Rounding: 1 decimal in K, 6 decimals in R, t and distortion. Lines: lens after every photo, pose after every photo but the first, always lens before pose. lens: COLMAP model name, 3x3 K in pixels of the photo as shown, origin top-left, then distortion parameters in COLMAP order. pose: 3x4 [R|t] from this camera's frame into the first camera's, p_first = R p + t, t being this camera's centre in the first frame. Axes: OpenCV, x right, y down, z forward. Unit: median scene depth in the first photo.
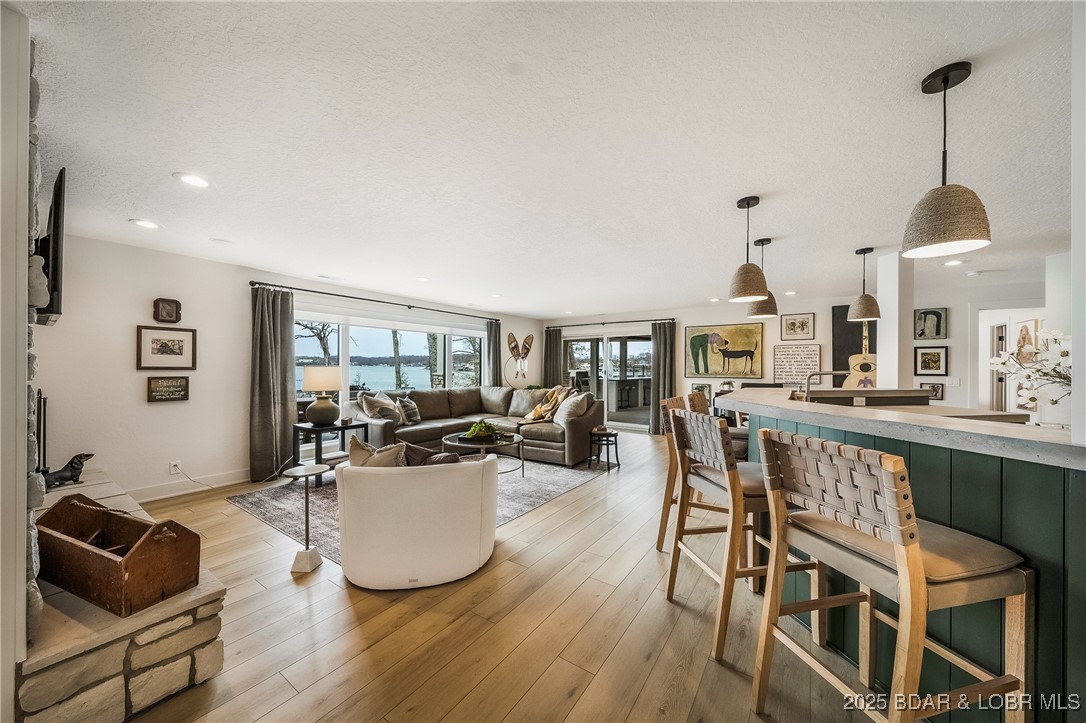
lens RADIAL K [[385.1, 0, 538.3], [0, 385.1, 366.2], [0, 0, 1]] dist [0.000803, 0.000131]
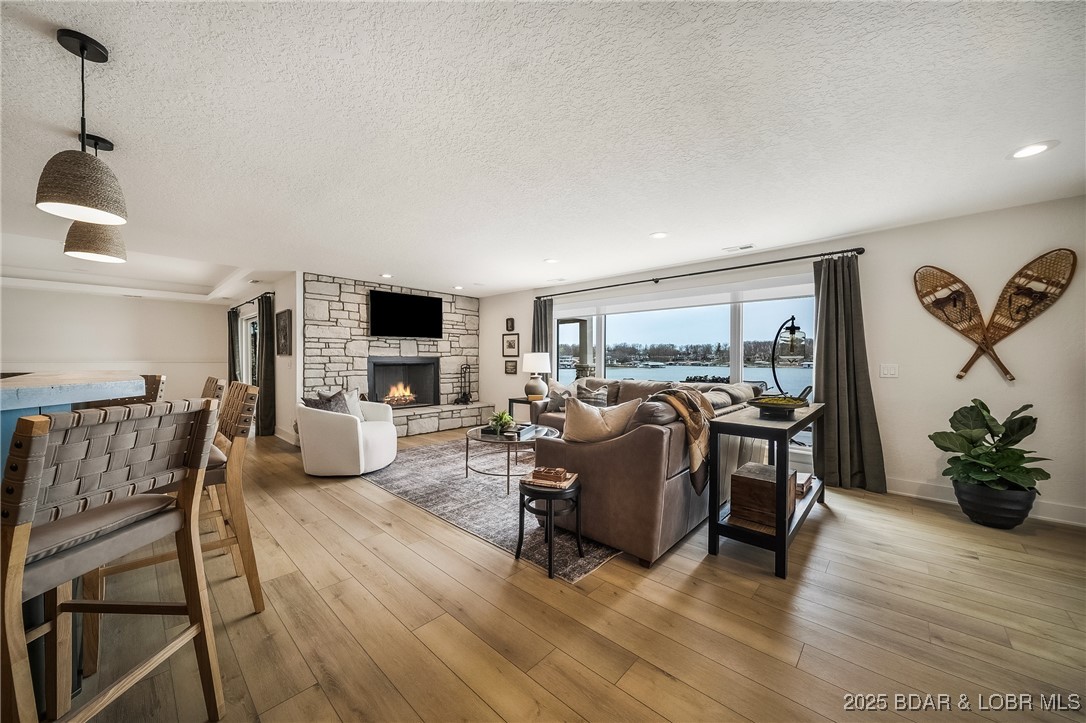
lens RADIAL K [[385.1, 0, 538.3], [0, 385.1, 366.2], [0, 0, 1]] dist [0.000803, 0.000131]
pose [[-0.138021, 0.011131, -0.990367, 0.626566], [-0.002385, 0.999930, 0.011571, 0.024704], [0.990426, 0.003959, -0.137985, 1.043437]]
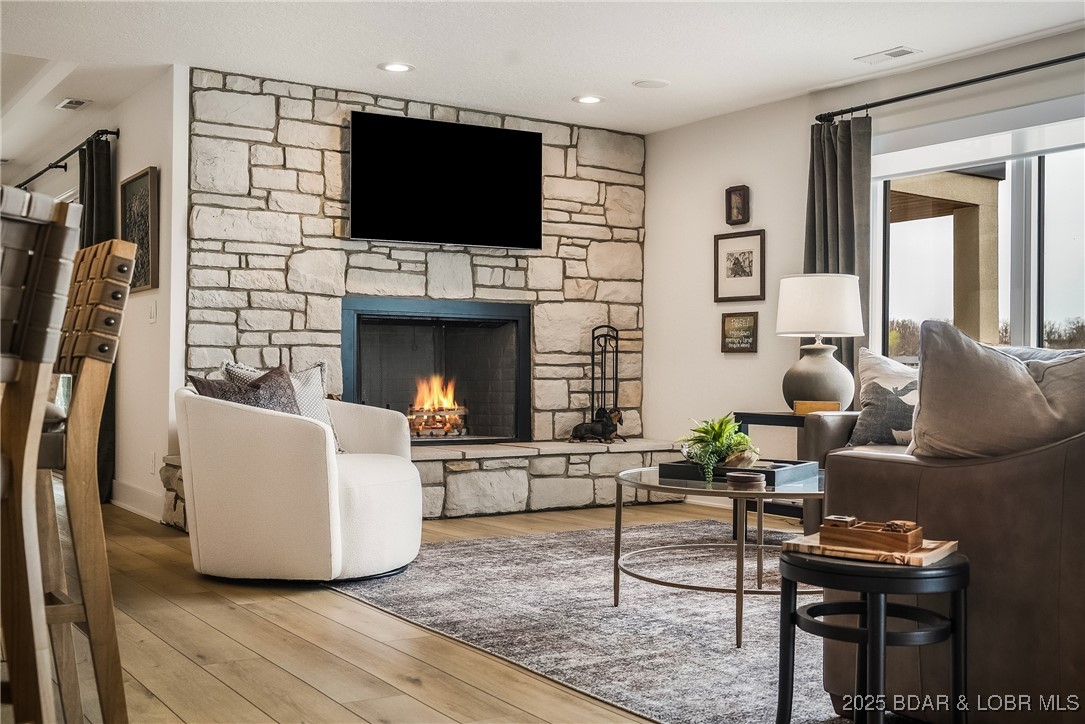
lens RADIAL K [[1166.1, 0, 542.5], [0, 1166.1, 362.0], [0, 0, 1]] dist [0.000481, 0.003502]
pose [[-0.360362, -0.010811, -0.932750, 0.662670], [-0.009363, 0.999924, -0.007972, 0.093054], [0.932765, 0.005861, -0.360436, 1.040141]]
